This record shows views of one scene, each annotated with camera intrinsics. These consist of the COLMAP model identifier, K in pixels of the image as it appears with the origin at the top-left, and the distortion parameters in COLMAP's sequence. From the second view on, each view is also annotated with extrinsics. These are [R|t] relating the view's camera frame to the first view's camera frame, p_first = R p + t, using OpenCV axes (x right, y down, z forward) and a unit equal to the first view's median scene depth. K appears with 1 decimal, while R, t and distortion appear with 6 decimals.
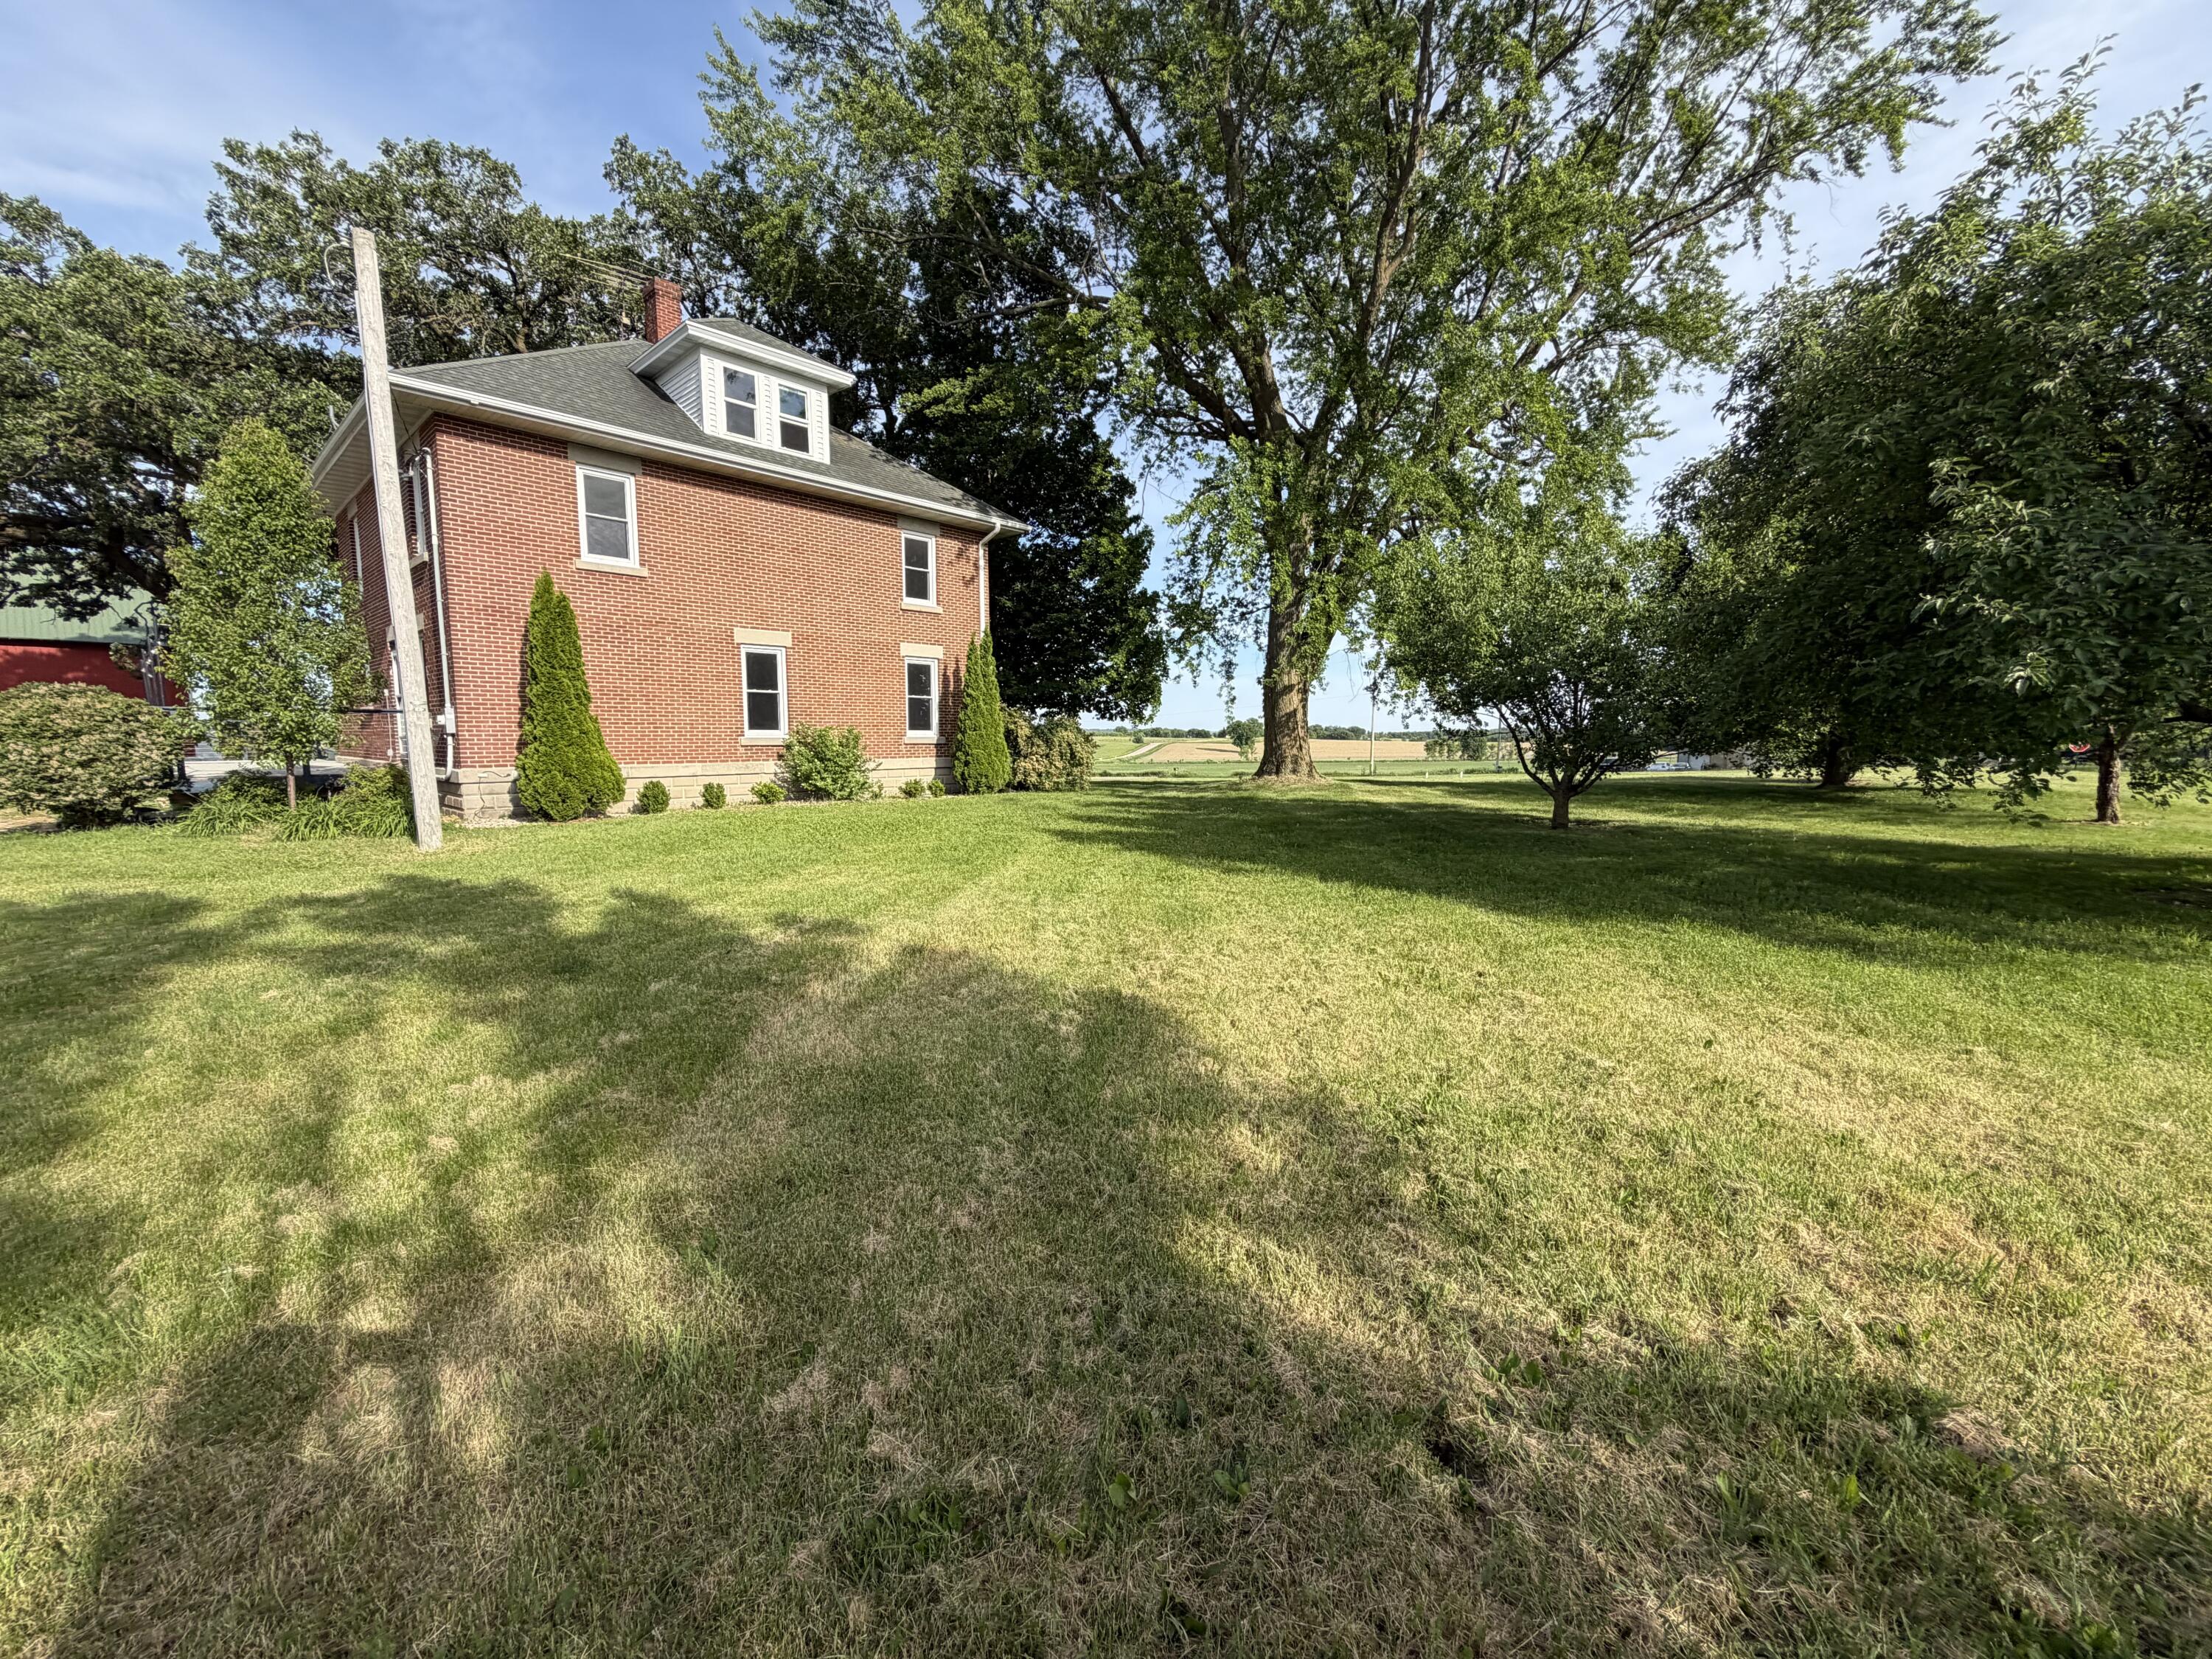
lens RADIAL K [[872.9, 0, 1106.2], [0, 872.9, 825.2], [0, 0, 1]] dist [0.004523, 0.000106]
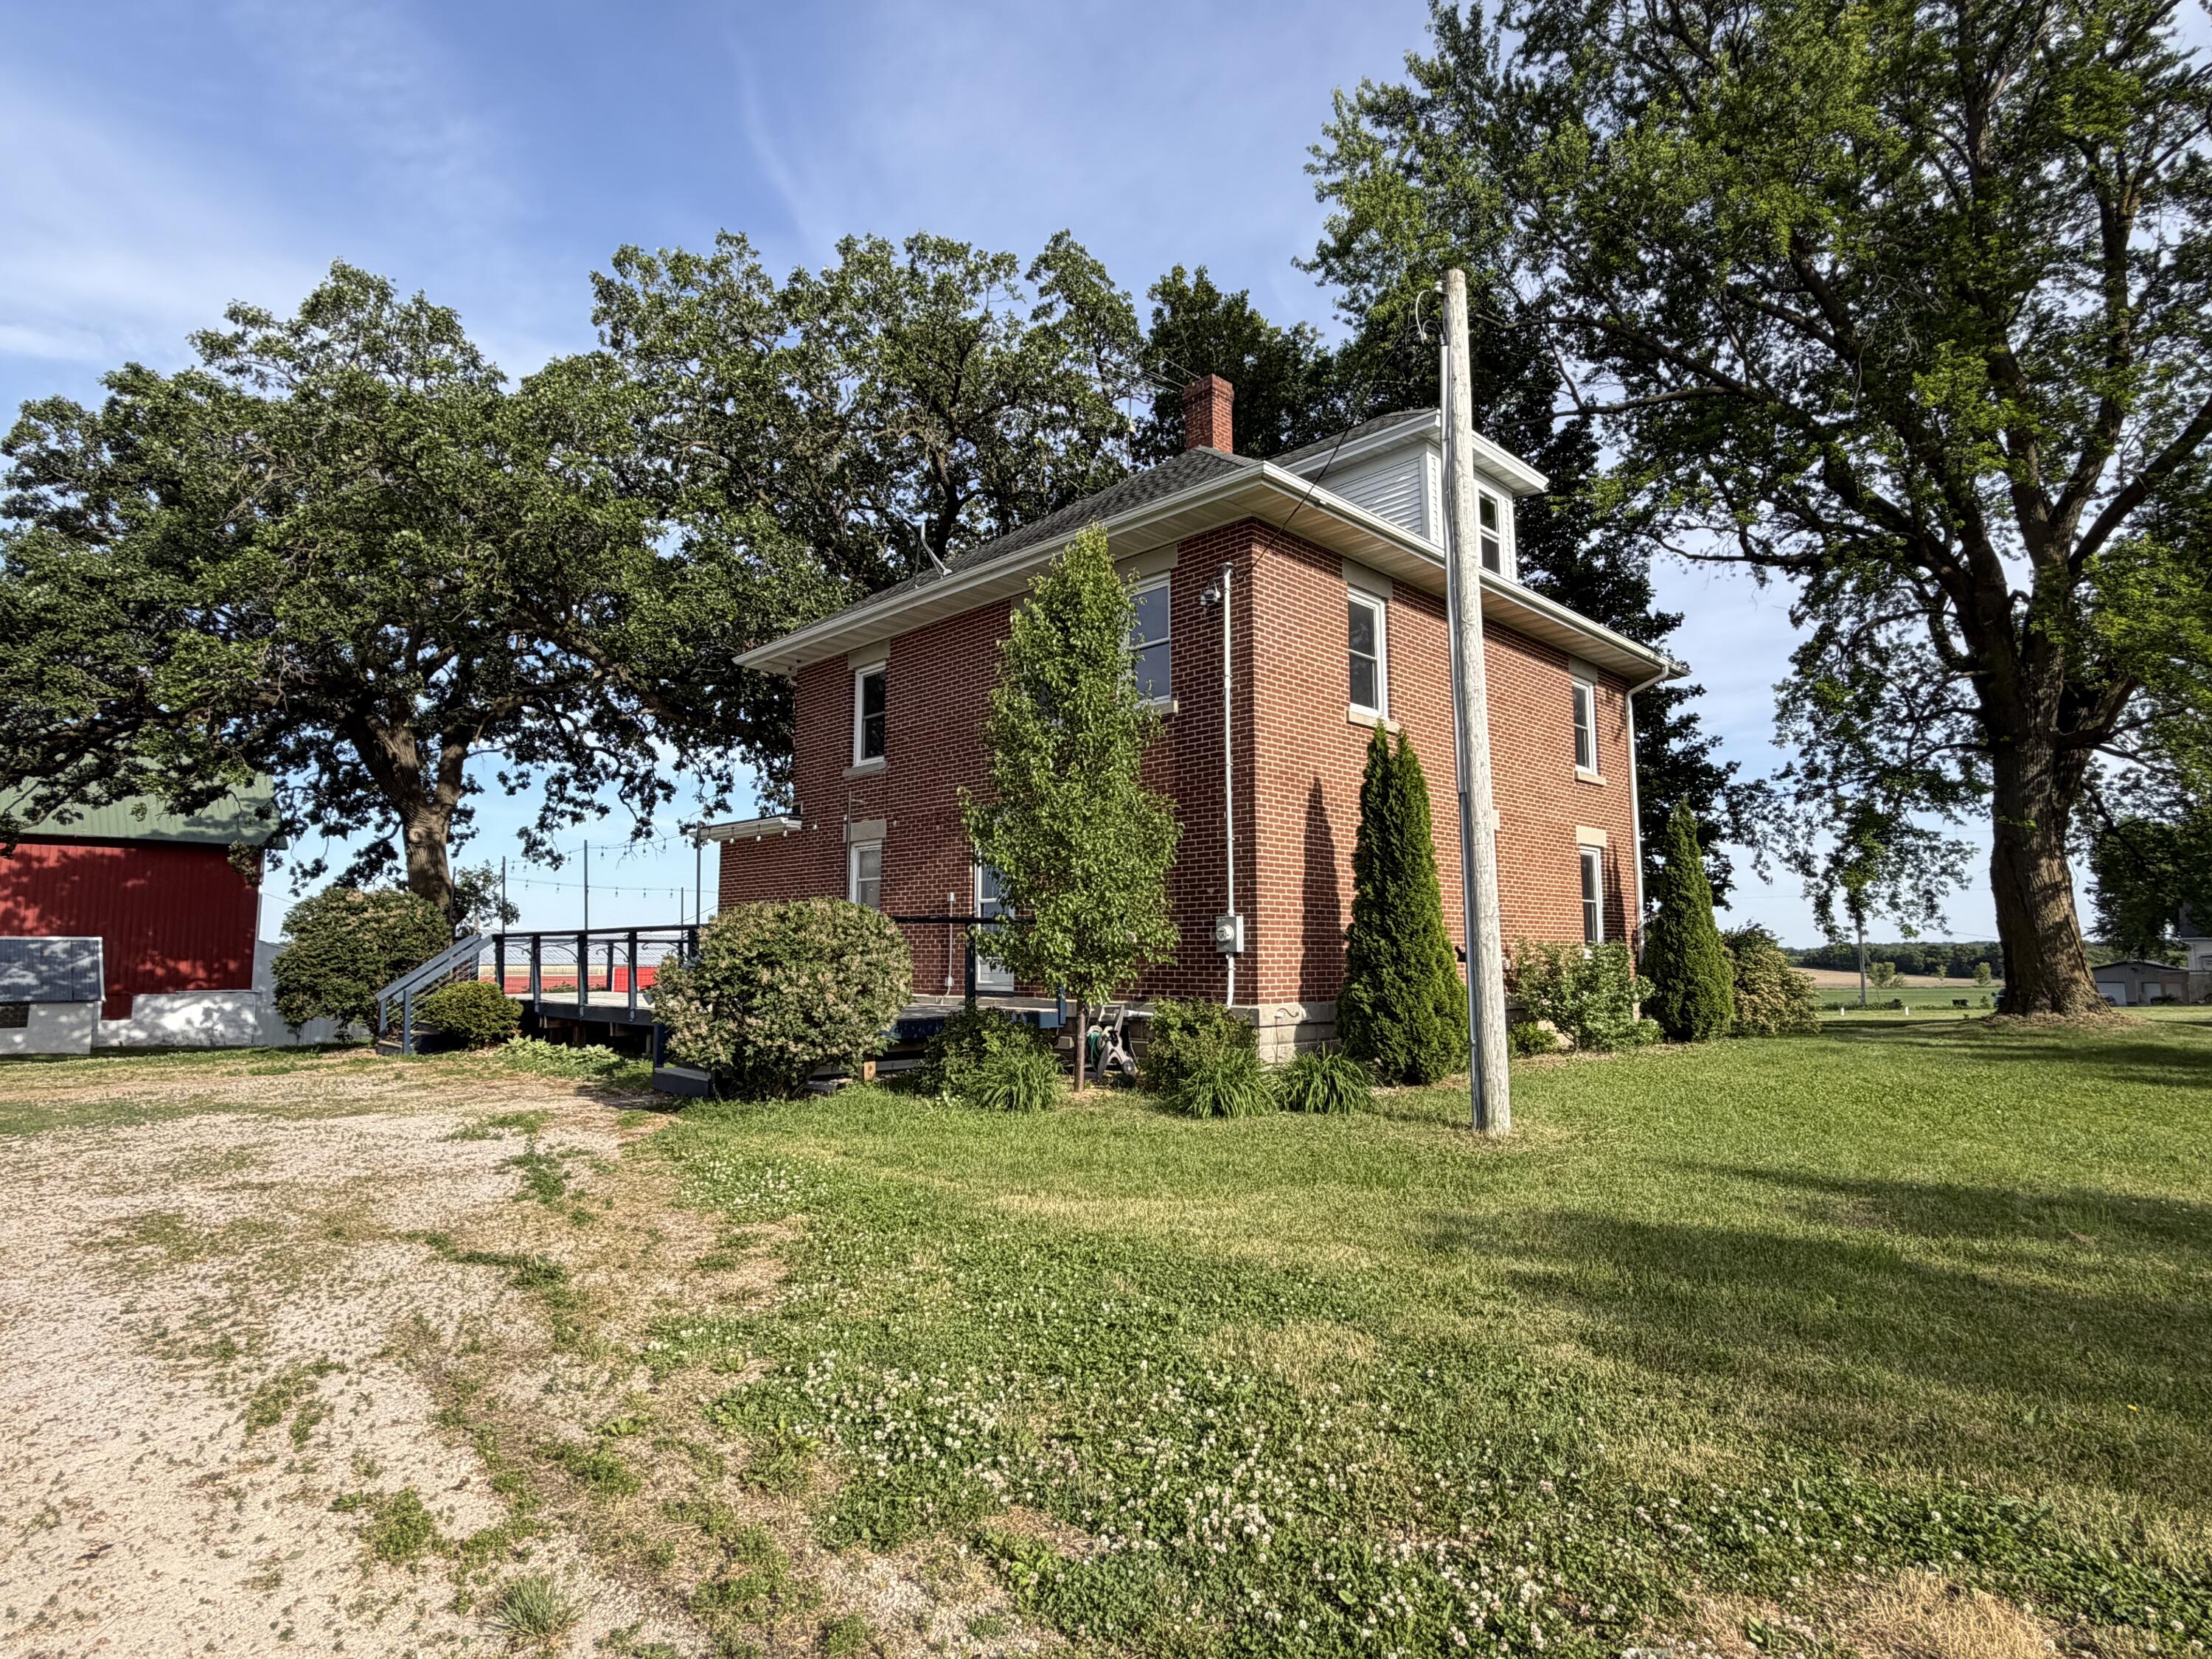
lens RADIAL K [[1139.7, 0, 1113.3], [0, 1139.7, 844.9], [0, 0, 1]] dist [0.007546, 0.000736]
pose [[0.999739, -0.004262, -0.022453, -0.576603], [-0.000399, 0.979055, -0.203597, -0.003521], [0.022851, 0.203553, 0.978797, 0.080749]]
